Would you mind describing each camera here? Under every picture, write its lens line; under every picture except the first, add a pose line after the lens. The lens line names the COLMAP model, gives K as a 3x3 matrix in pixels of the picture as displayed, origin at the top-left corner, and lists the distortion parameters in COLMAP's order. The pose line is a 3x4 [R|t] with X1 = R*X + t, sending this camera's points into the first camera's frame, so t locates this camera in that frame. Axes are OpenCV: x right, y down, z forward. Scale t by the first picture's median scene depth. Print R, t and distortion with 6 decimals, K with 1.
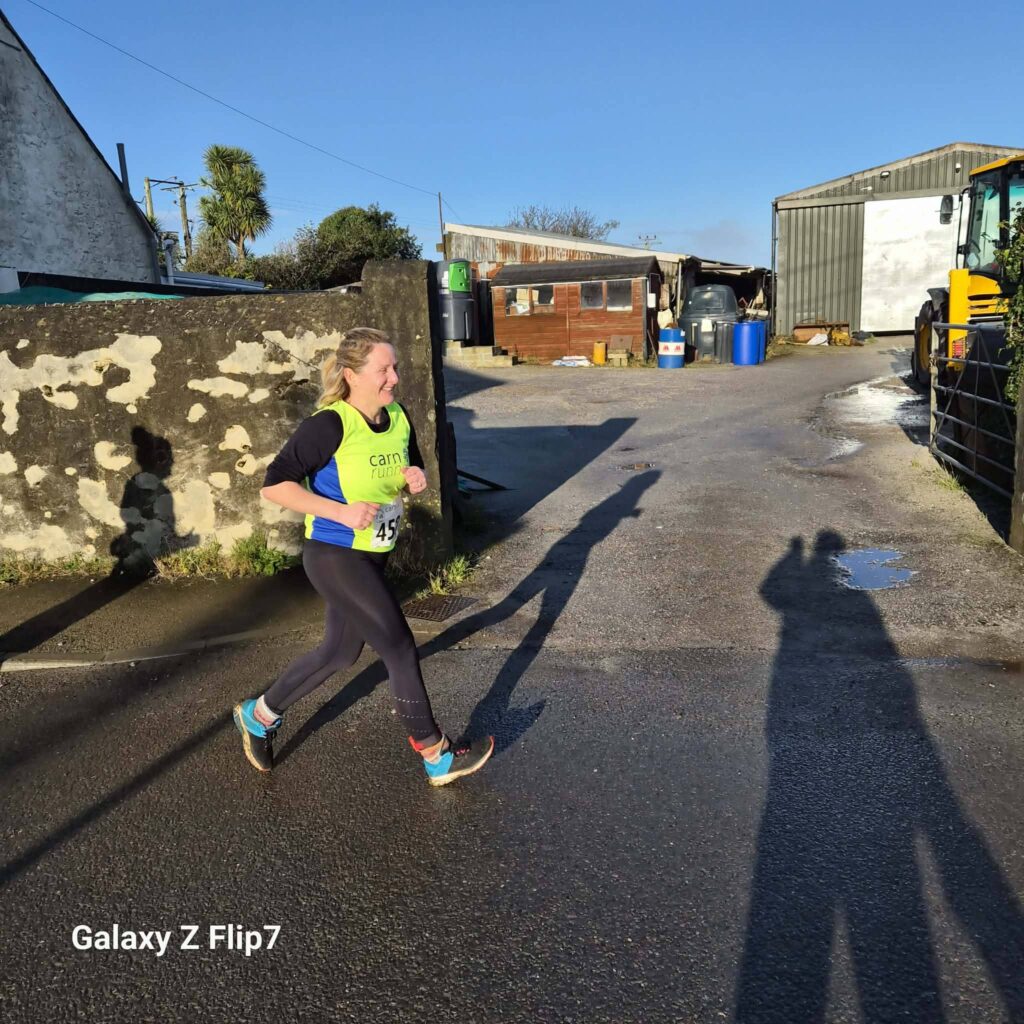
lens RADIAL K [[919.6, 0, 546.2], [0, 919.6, 494.6], [0, 0, 1]] dist [0.099900, -0.094036]
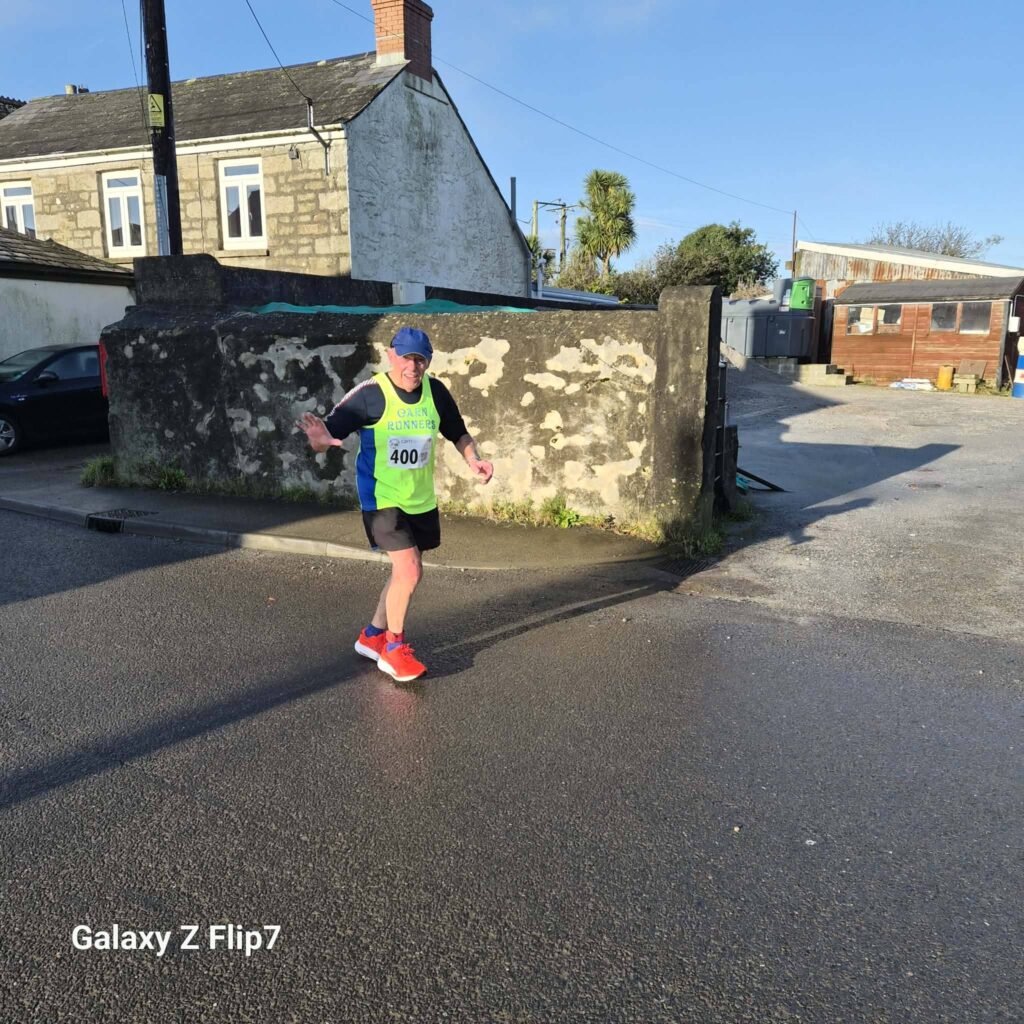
lens RADIAL K [[891.0, 0, 517.2], [0, 891.0, 504.4], [0, 0, 1]] dist [0.094459, -0.110847]
pose [[0.920199, 0.115280, -0.374091, 0.102044], [-0.114725, 0.993111, 0.023834, 0.032198], [0.374261, 0.020986, 0.927086, -0.177306]]
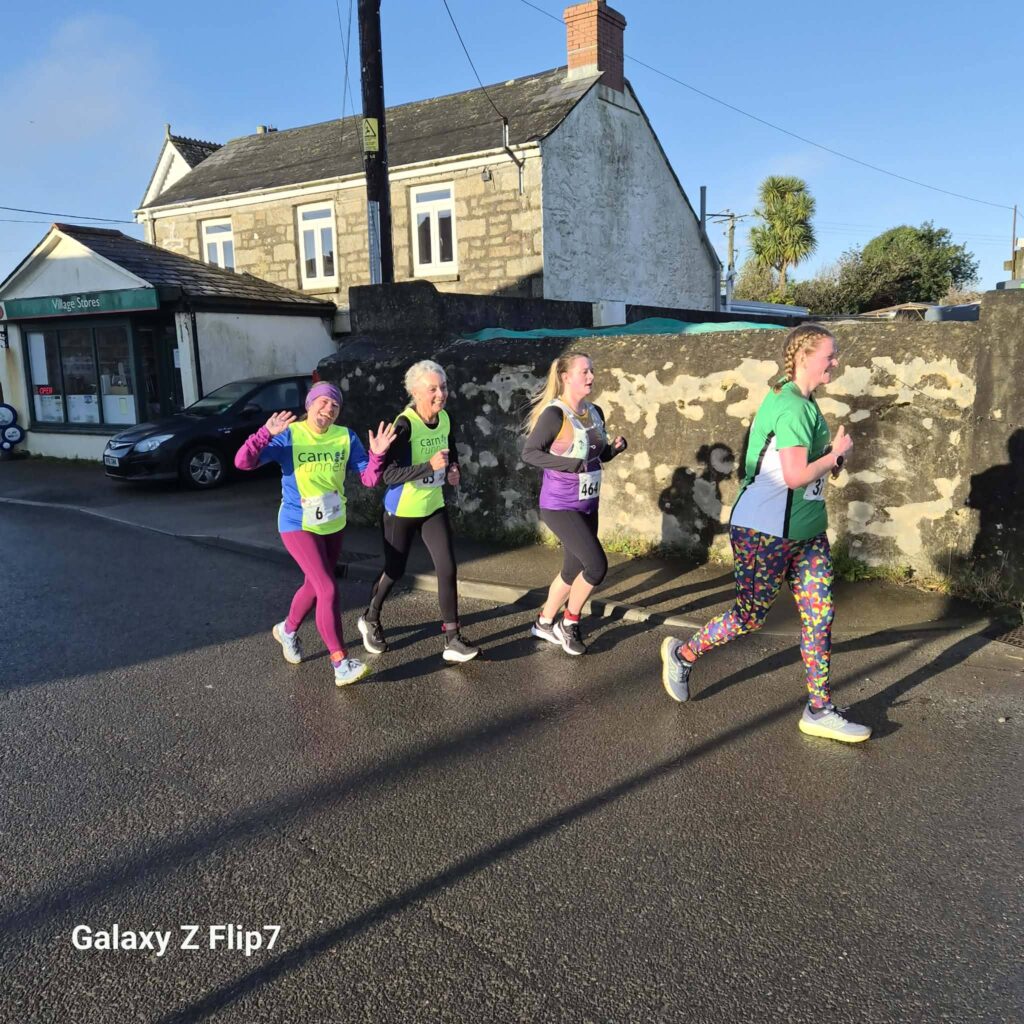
lens RADIAL K [[919.6, 0, 546.2], [0, 919.6, 494.6], [0, 0, 1]] dist [0.099900, -0.094036]
pose [[0.852494, 0.097097, -0.513640, -0.052182], [-0.109702, 0.993947, 0.005818, 0.018949], [0.511096, 0.051388, 0.857986, -0.117731]]
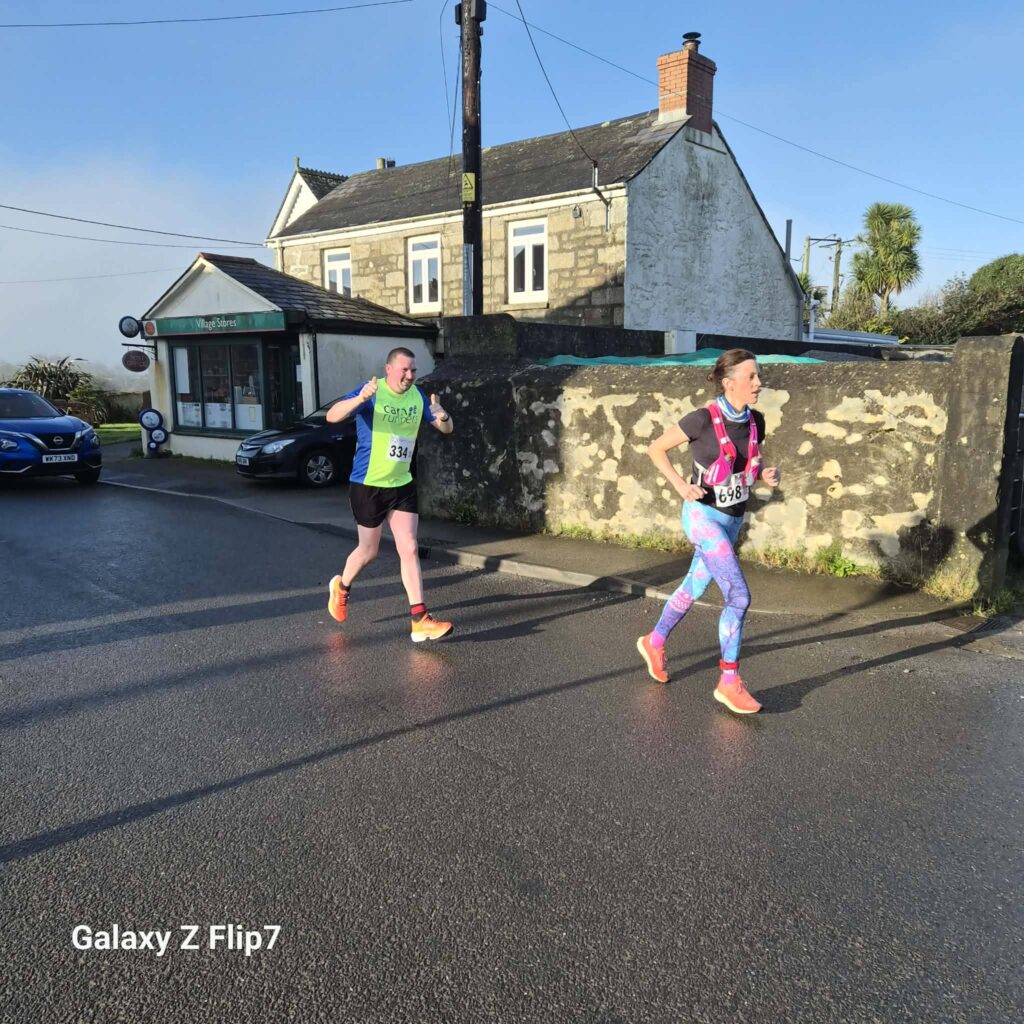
lens RADIAL K [[888.2, 0, 534.3], [0, 888.2, 517.5], [0, 0, 1]] dist [0.097185, -0.096243]
pose [[0.785313, 0.136860, -0.603783, 0.111638], [-0.150936, 0.988156, 0.027671, 0.034606], [0.600419, 0.069403, 0.796669, -0.258508]]
